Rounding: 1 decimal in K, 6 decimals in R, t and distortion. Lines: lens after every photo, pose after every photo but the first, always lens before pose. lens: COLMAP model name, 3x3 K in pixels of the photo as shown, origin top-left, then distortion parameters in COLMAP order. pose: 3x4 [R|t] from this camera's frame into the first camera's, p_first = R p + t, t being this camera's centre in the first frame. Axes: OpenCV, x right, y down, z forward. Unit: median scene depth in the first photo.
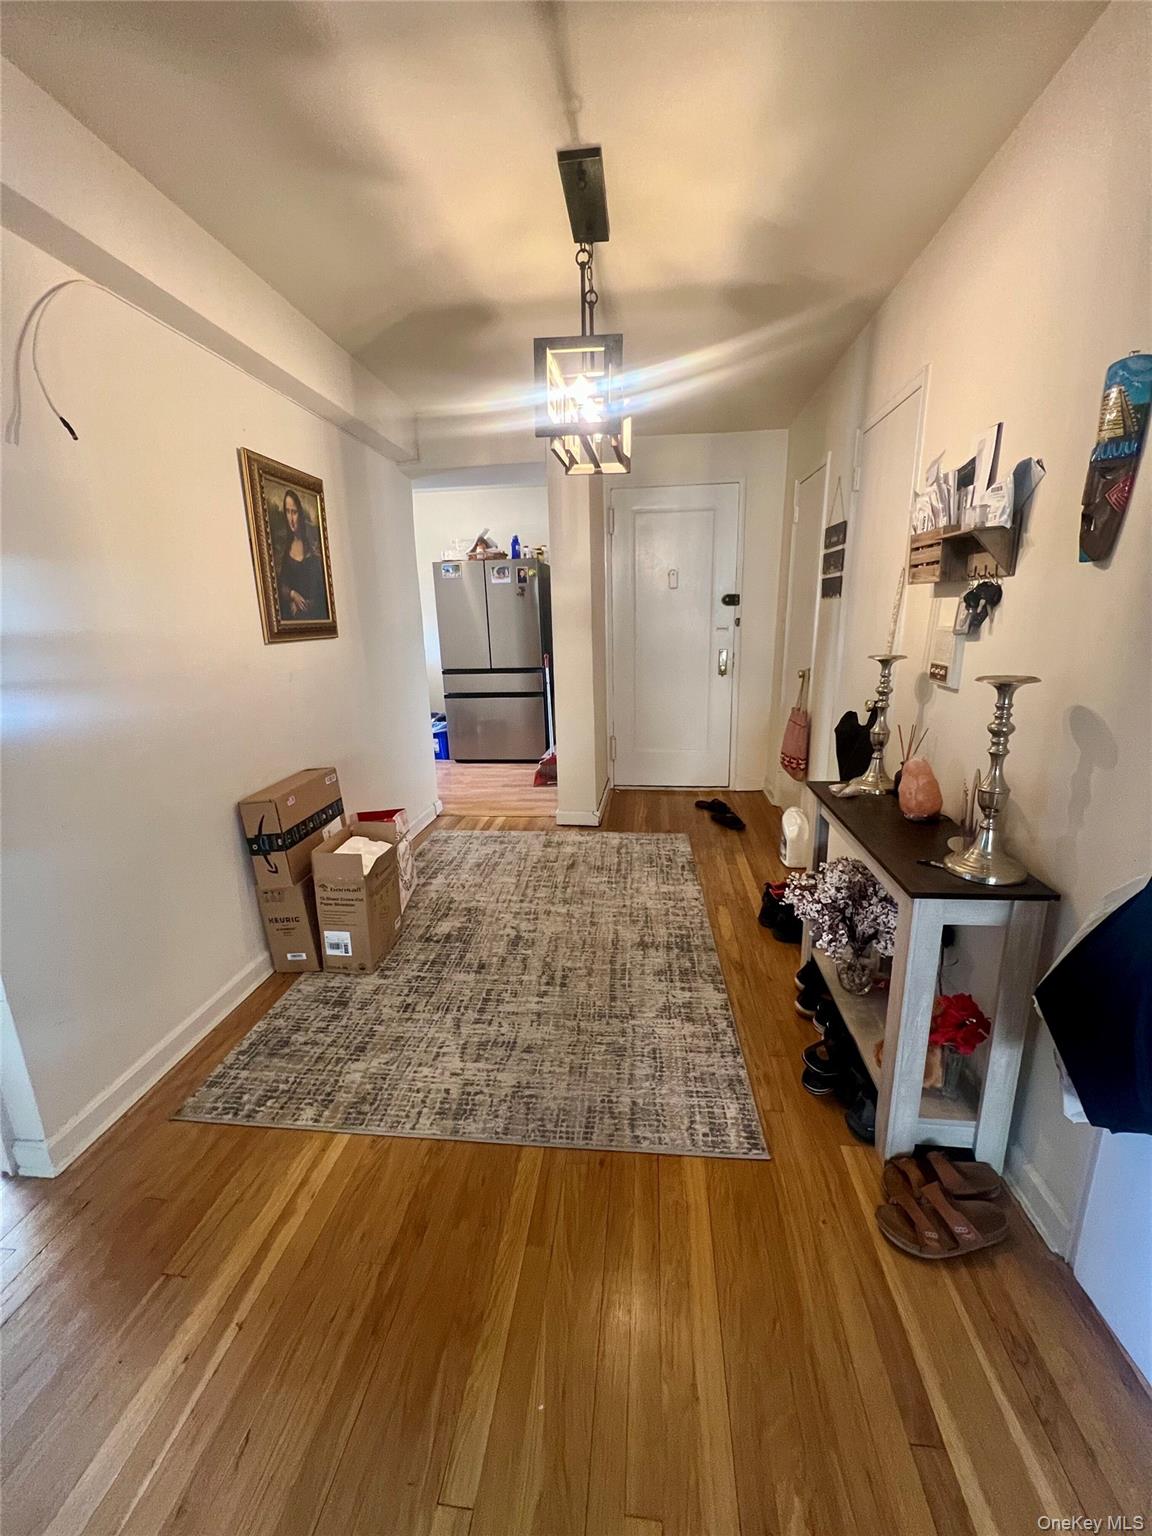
lens RADIAL K [[612.4, 0, 583.4], [0, 612.4, 761.8], [0, 0, 1]] dist [-0.003639, 0.001237]
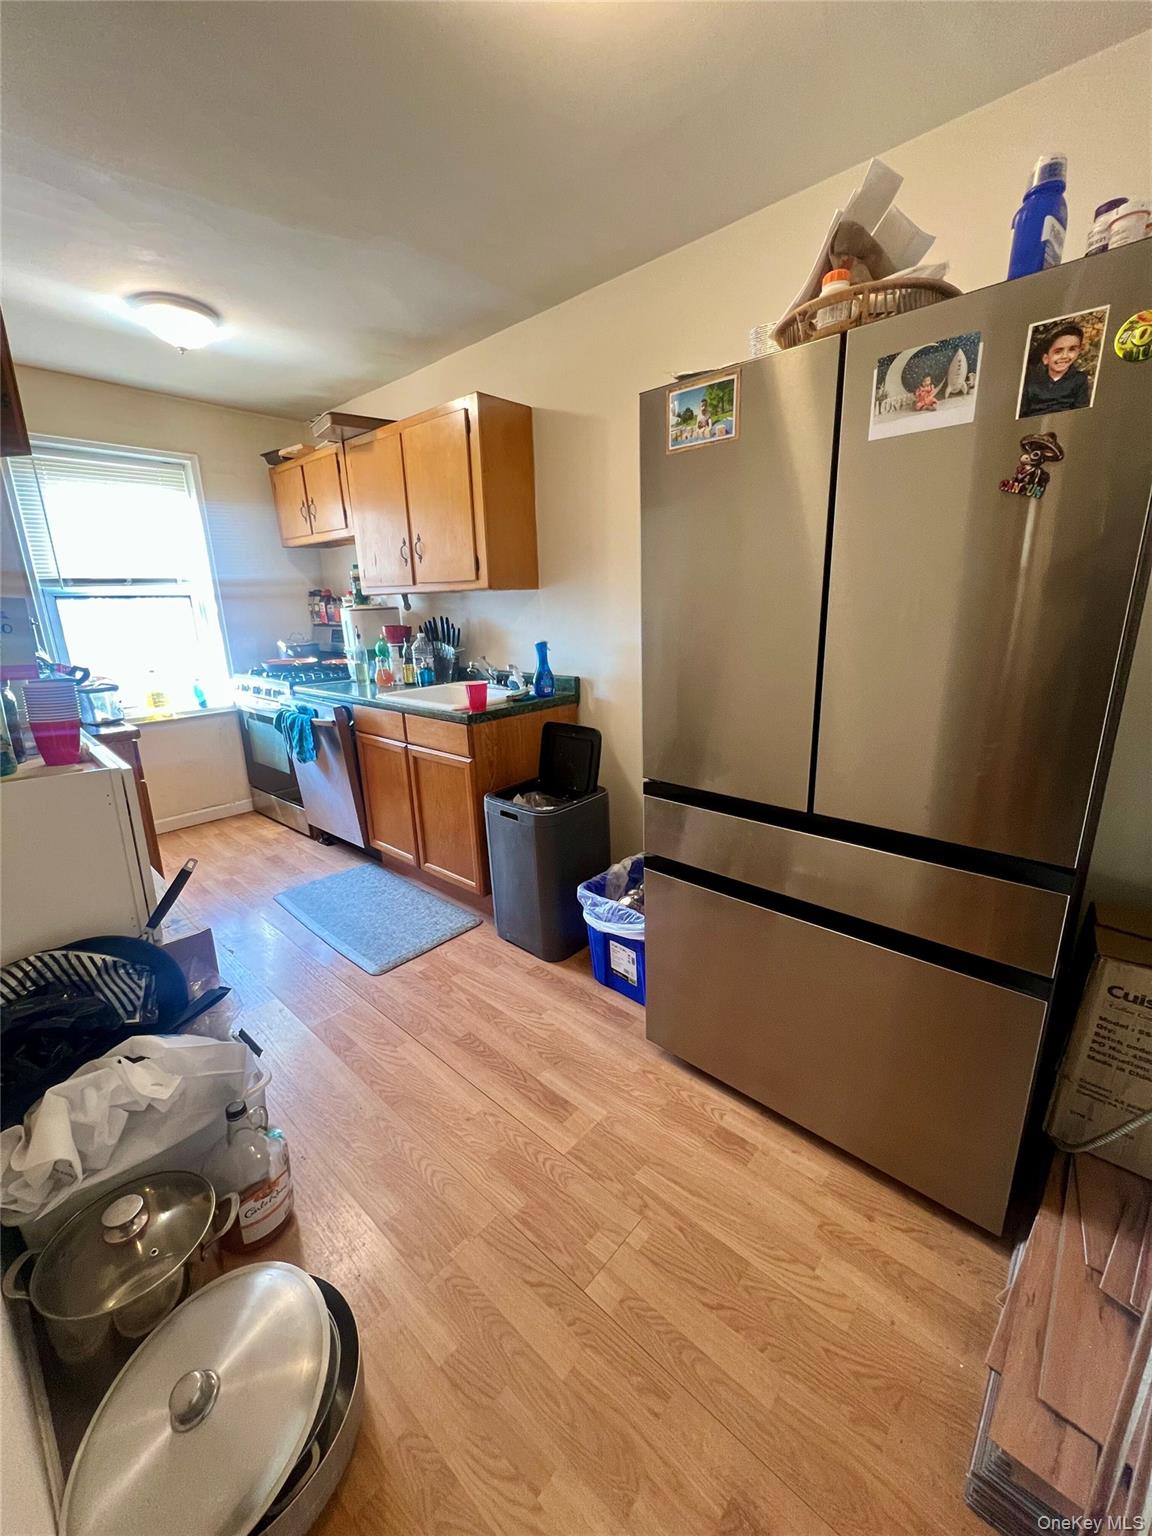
lens RADIAL K [[612.4, 0, 575.3], [0, 612.4, 767.7], [0, 0, 1]] dist [-0.003639, 0.001237]
pose [[0.802495, 0.159993, -0.574808, -0.091481], [-0.136430, 0.987059, 0.084268, -0.184526], [0.580852, 0.010796, 0.813938, 0.770113]]
